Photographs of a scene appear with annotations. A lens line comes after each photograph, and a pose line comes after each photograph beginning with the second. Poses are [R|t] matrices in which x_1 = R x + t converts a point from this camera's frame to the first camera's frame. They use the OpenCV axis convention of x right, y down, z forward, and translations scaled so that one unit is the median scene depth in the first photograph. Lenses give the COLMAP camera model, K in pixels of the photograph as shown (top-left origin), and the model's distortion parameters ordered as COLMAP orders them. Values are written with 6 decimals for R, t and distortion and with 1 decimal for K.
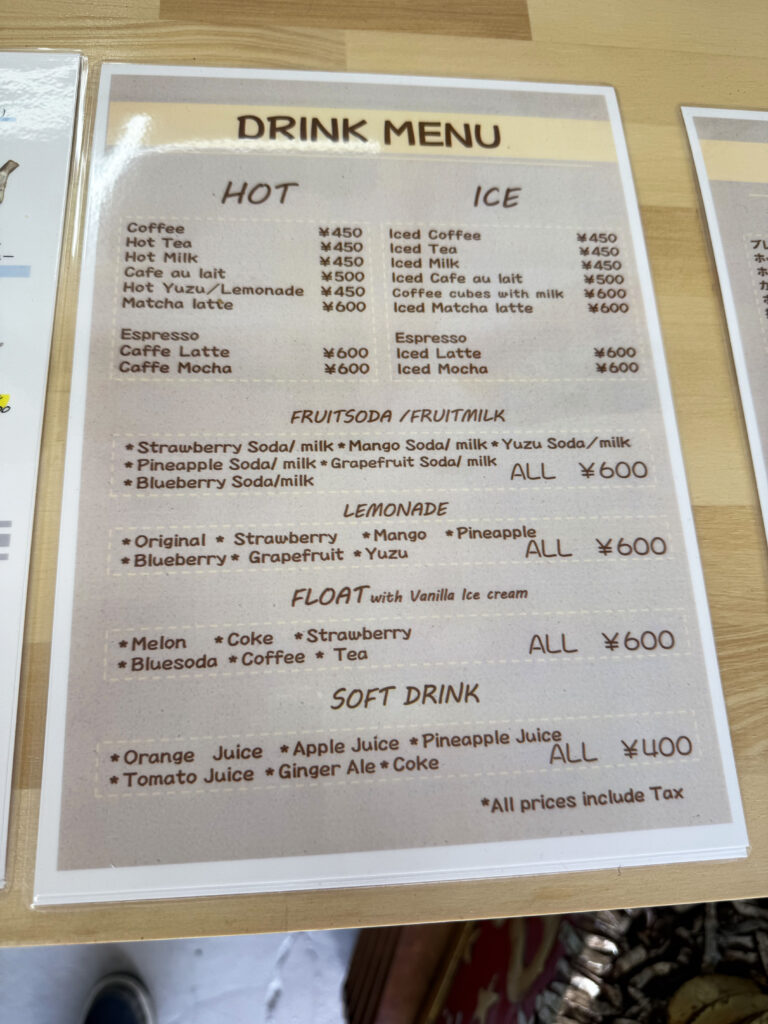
lens RADIAL K [[770.0, 0, 351.1], [0, 770.0, 513.9], [0, 0, 1]] dist [-0.052572, 0.016036]
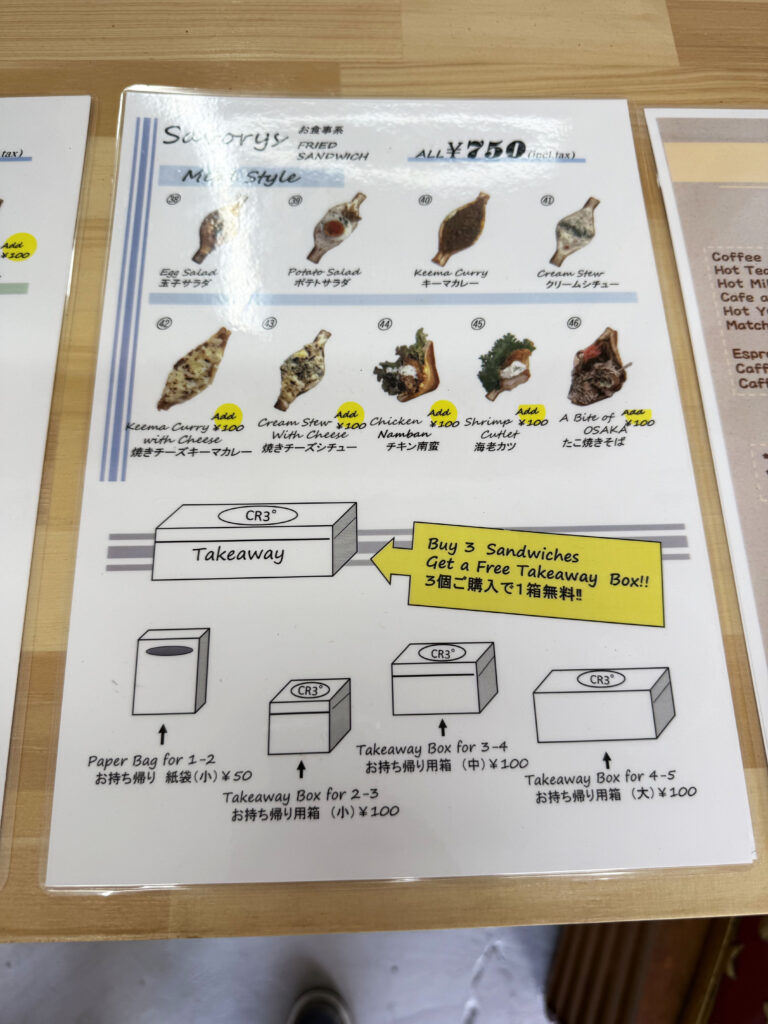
lens RADIAL K [[770.0, 0, 382.6], [0, 770.0, 510.4], [0, 0, 1]] dist [-0.052572, 0.016036]
pose [[0.997159, -0.013104, -0.074172, -0.689414], [0.010719, 0.999415, -0.032466, 0.018012], [0.074554, 0.031579, 0.996717, -0.110717]]
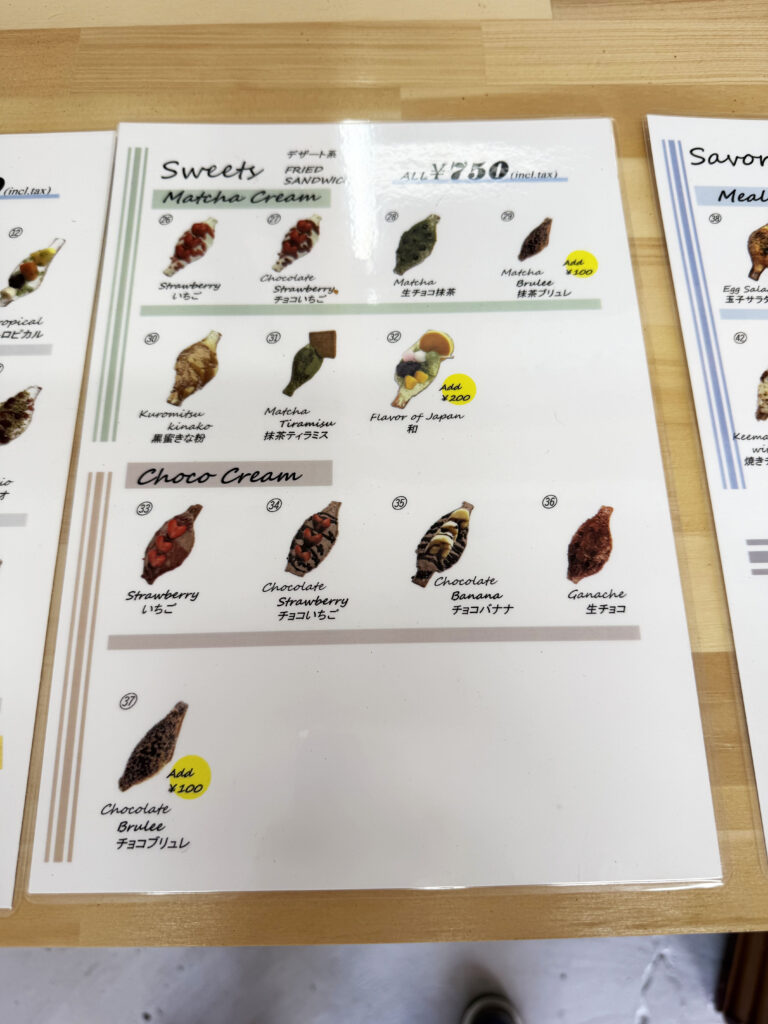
lens RADIAL K [[770.0, 0, 384.1], [0, 770.0, 508.7], [0, 0, 1]] dist [-0.052572, 0.016036]
pose [[0.992938, -0.019676, -0.116987, -1.578086], [0.014460, 0.998870, -0.045266, 0.009551], [0.117746, 0.043254, 0.992101, -0.245627]]
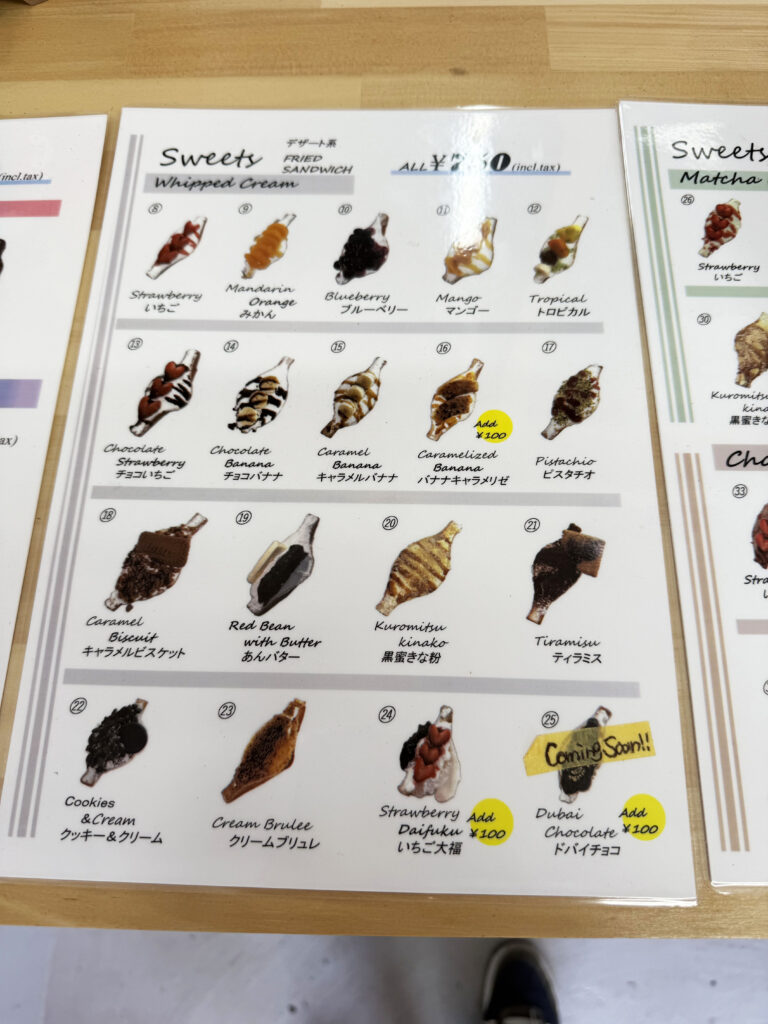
lens RADIAL K [[770.0, 0, 385.3], [0, 770.0, 509.6], [0, 0, 1]] dist [-0.052572, 0.016036]
pose [[0.988778, -0.005073, -0.149307, -2.403555], [-0.002629, 0.998678, -0.051343, 0.037090], [0.149370, 0.051159, 0.987457, -0.323538]]
